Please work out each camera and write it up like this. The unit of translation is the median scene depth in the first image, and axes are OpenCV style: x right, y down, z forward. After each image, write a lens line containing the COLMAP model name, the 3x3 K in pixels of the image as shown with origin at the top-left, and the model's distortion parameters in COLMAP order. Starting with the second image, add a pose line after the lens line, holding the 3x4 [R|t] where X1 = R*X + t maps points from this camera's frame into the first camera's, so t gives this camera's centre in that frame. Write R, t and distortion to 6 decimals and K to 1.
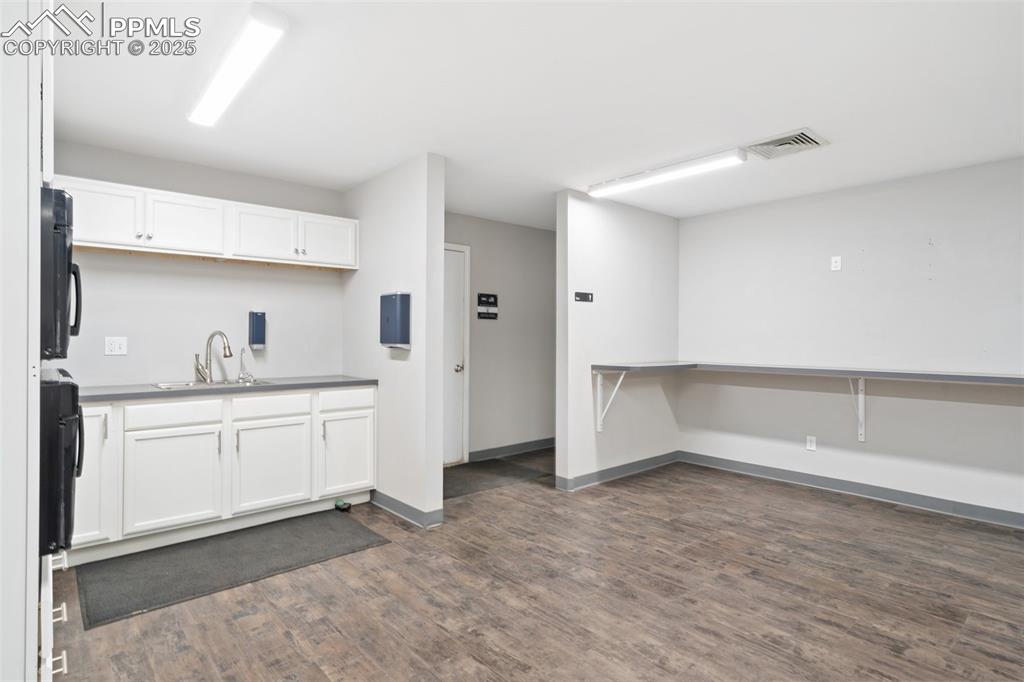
lens RADIAL K [[529.8, 0, 512.4], [0, 529.8, 337.0], [0, 0, 1]] dist [0.001444, 0.000910]
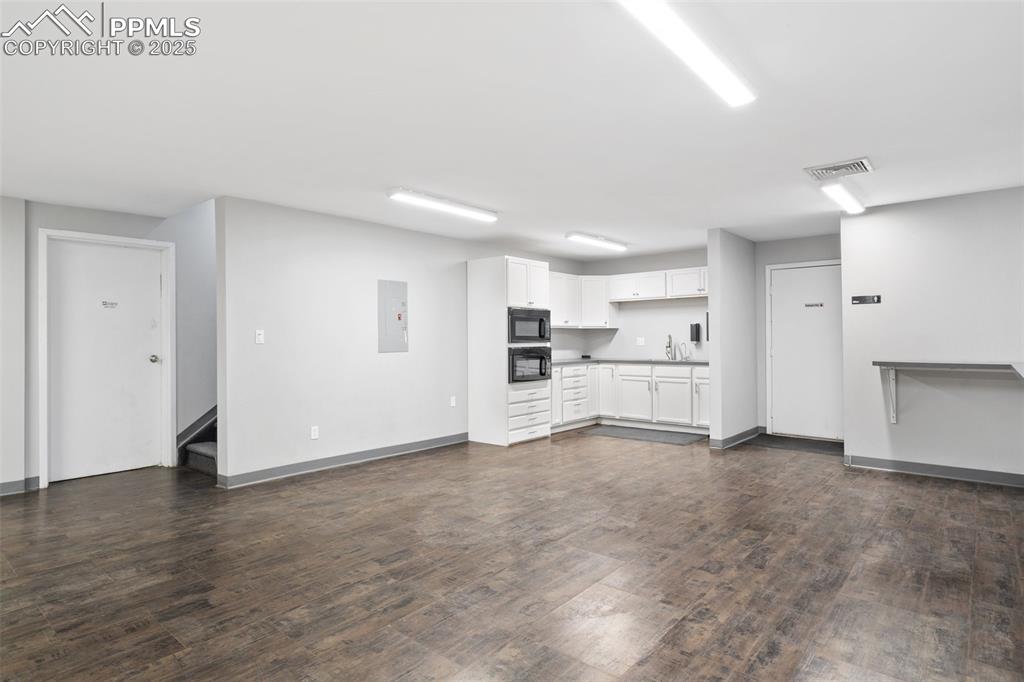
lens RADIAL K [[555.5, 0, 512.0], [0, 555.5, 341.0], [0, 0, 1]] dist [0.000594, 0.000267]
pose [[0.152457, -0.000766, -0.988310, 1.338587], [0.006408, 0.999979, 0.000214, 0.008463], [0.988289, -0.006366, 0.152459, 0.079497]]
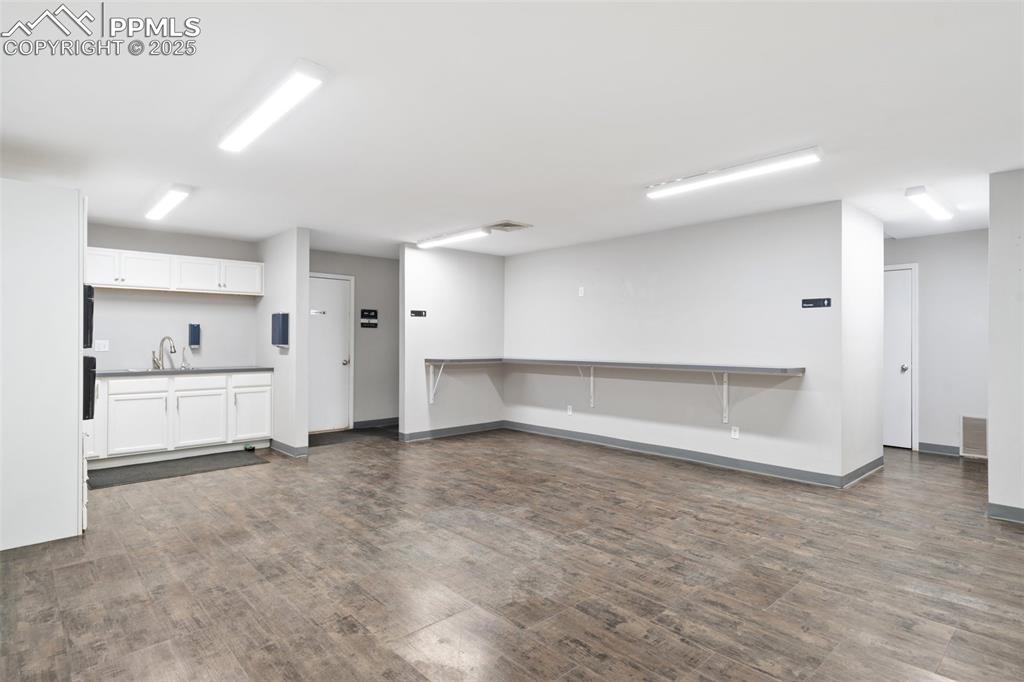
lens RADIAL K [[532.8, 0, 512.0], [0, 532.8, 341.0], [0, 0, 1]] dist [0.002701, 0.001021]
pose [[0.999522, -0.000981, 0.030912, 0.397078], [0.000971, 0.999999, 0.000329, 0.002362], [-0.030913, -0.000298, 0.999522, -0.583906]]
